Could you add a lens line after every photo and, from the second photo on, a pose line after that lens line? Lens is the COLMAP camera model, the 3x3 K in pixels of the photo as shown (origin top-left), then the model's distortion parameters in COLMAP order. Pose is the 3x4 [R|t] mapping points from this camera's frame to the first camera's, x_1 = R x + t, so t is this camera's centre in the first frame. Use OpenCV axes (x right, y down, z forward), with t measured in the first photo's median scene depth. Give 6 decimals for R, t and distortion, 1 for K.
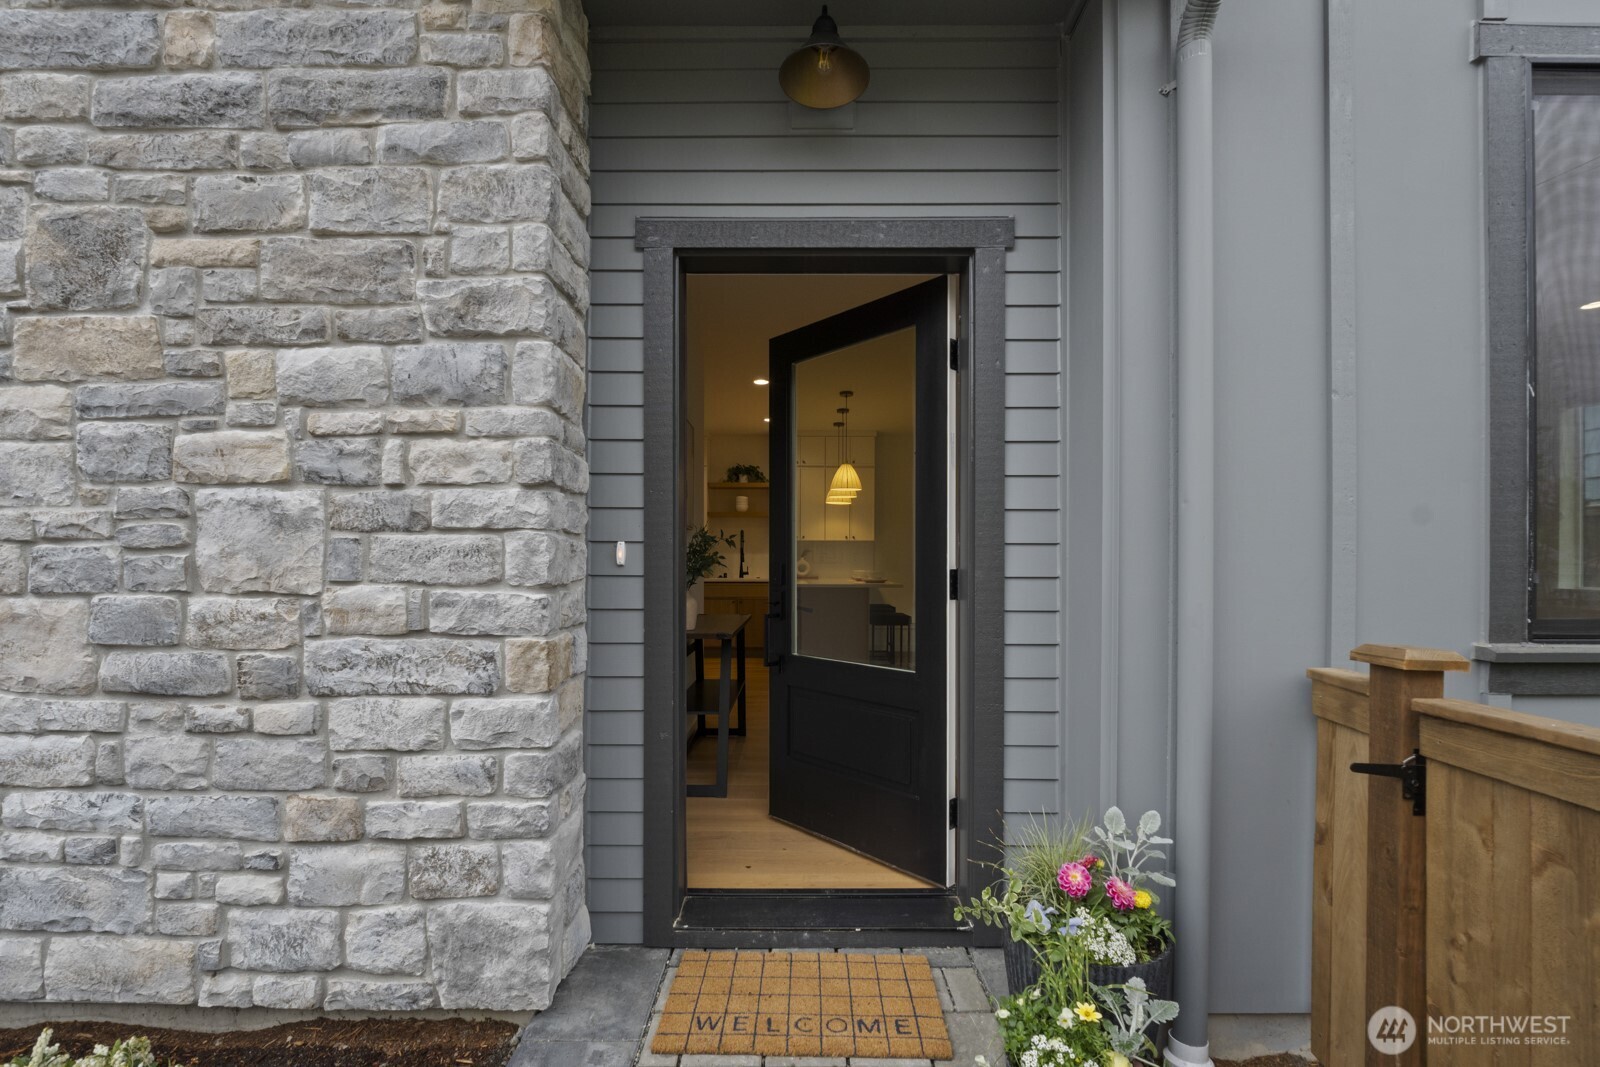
lens RADIAL K [[667.1, 0, 800.2], [0, 667.1, 548.5], [0, 0, 1]] dist [-0.008547, -0.000367]
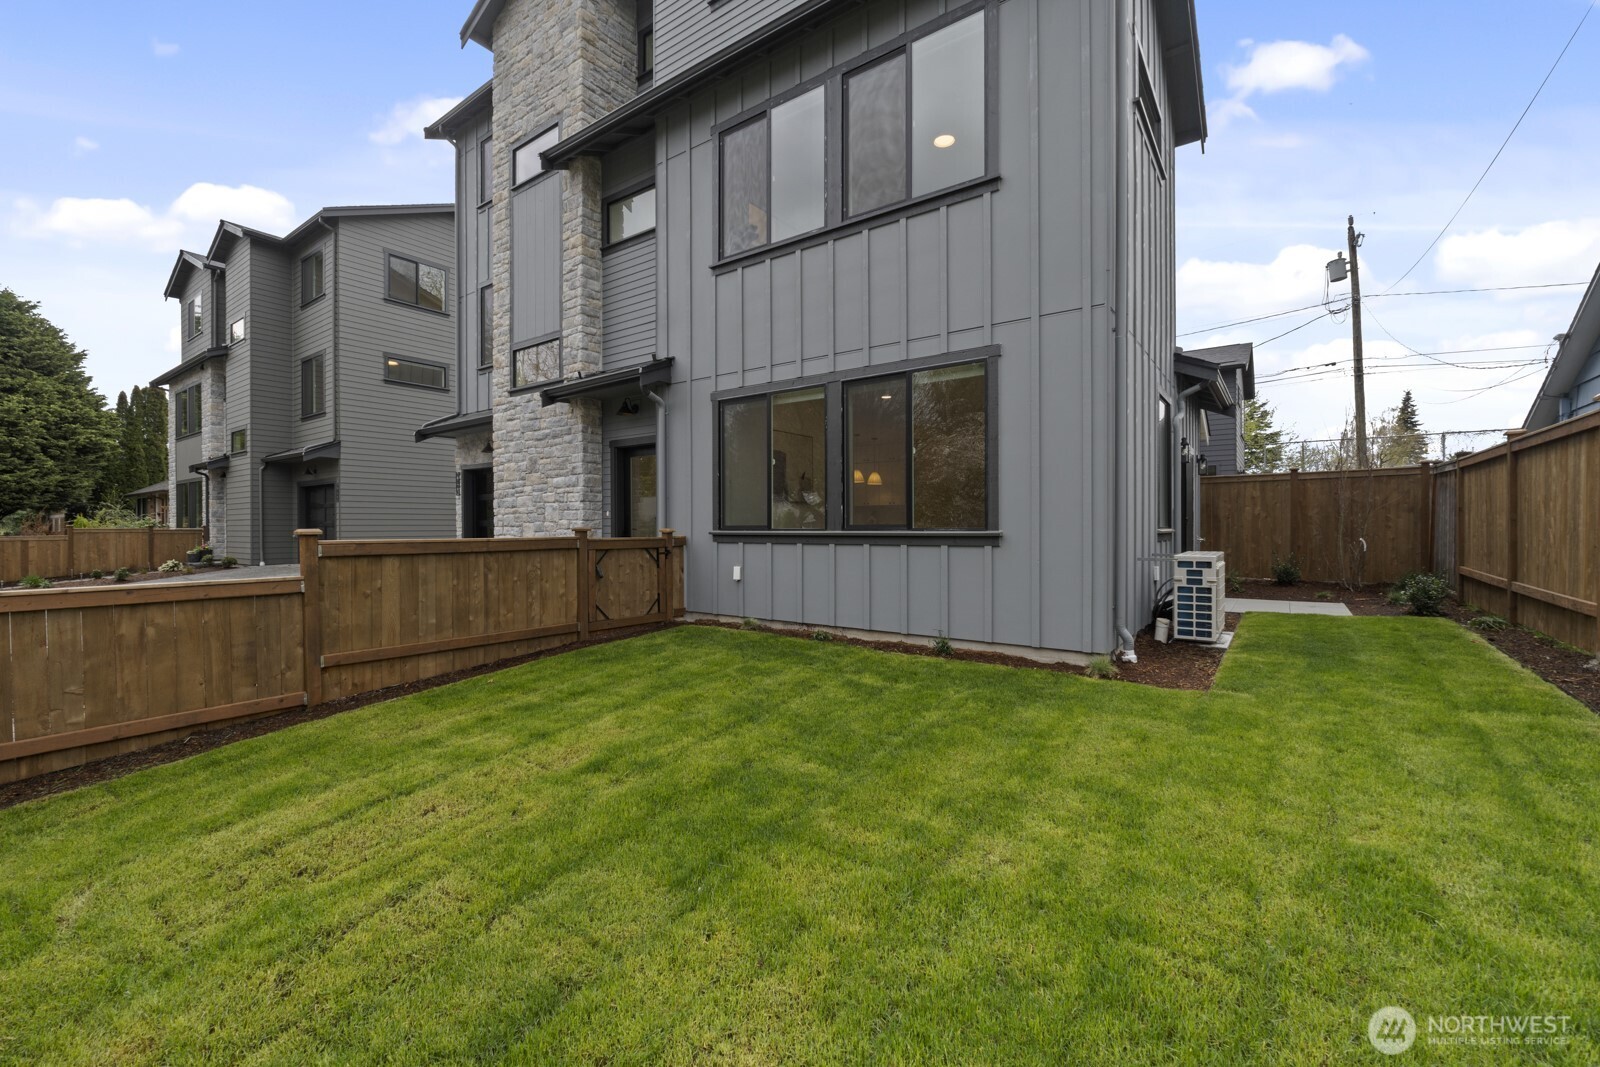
lens RADIAL K [[667.1, 0, 800.4], [0, 667.1, 530.2], [0, 0, 1]] dist [-0.008547, -0.000367]
pose [[0.807845, -0.002920, -0.589387, 4.261311], [0.009057, 0.999931, 0.007460, 0.118142], [0.589325, -0.011365, 0.807816, -2.351275]]
